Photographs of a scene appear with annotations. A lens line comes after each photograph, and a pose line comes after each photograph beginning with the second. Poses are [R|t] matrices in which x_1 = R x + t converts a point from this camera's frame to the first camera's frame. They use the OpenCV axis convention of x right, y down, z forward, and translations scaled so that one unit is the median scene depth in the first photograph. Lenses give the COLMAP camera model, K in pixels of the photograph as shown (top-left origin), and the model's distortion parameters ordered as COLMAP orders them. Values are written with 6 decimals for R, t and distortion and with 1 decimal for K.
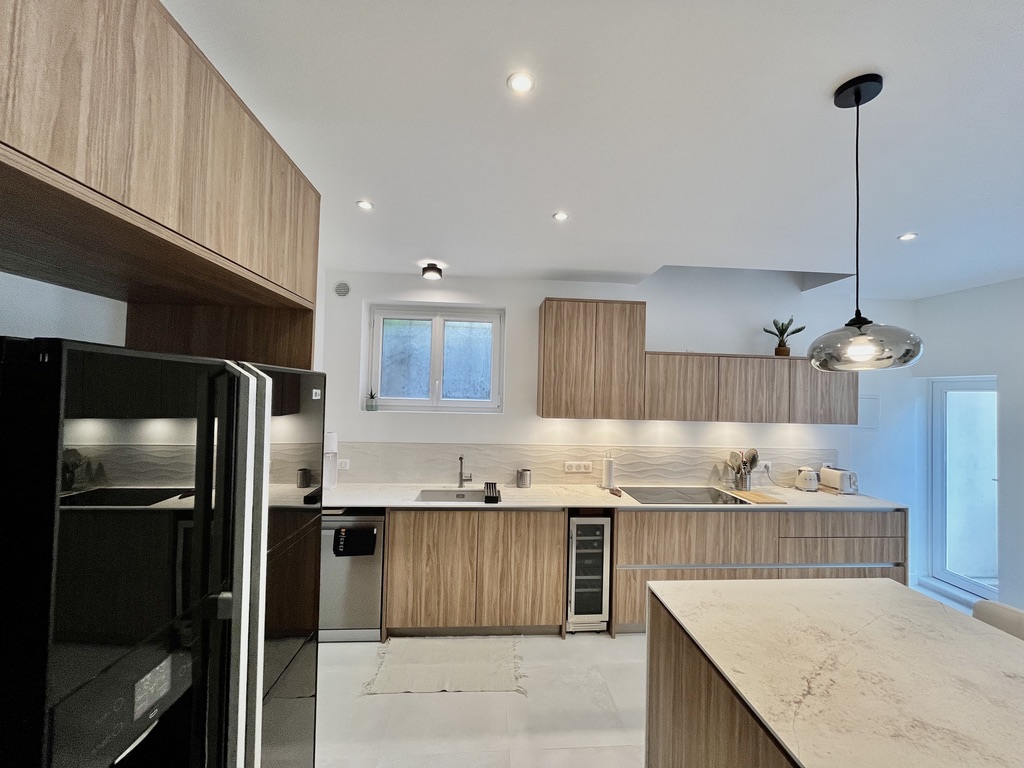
lens RADIAL K [[412.2, 0, 513.1], [0, 412.2, 378.7], [0, 0, 1]] dist [0.008240, 0.000210]
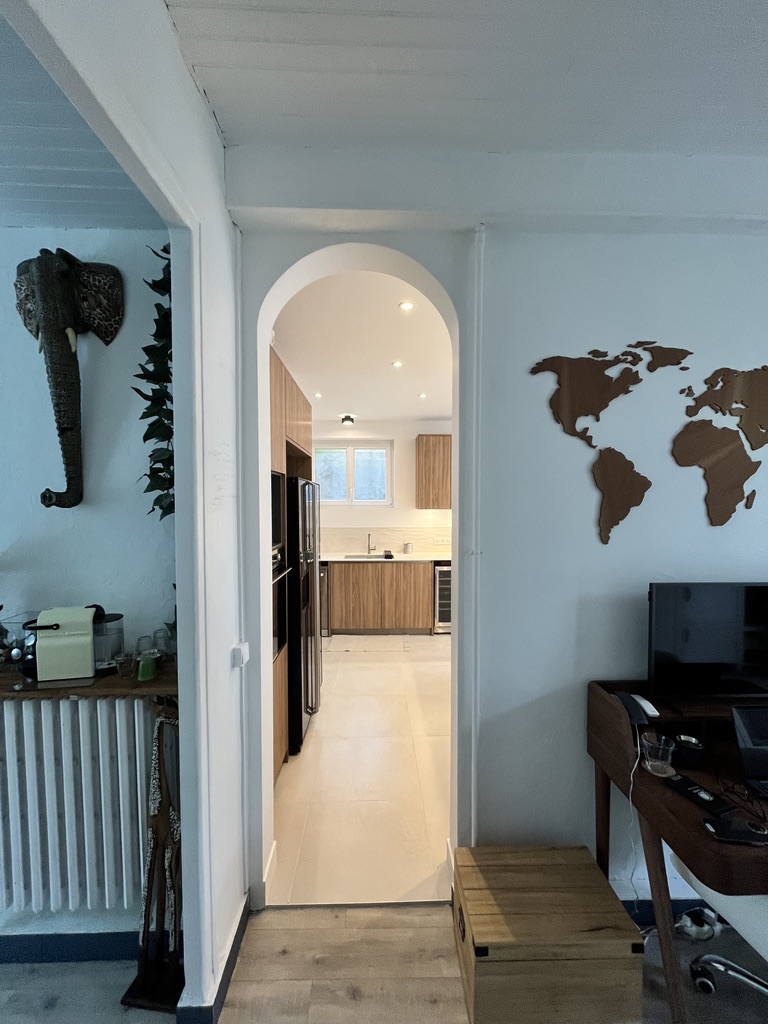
lens RADIAL K [[412.2, 0, 385.9], [0, 412.2, 513.6], [0, 0, 1]] dist [0.008240, 0.000210]
pose [[0.998617, -0.024685, -0.046424, 0.020373], [0.027363, 0.997944, 0.057961, 0.015474], [0.044898, -0.059151, 0.997239, -0.676910]]
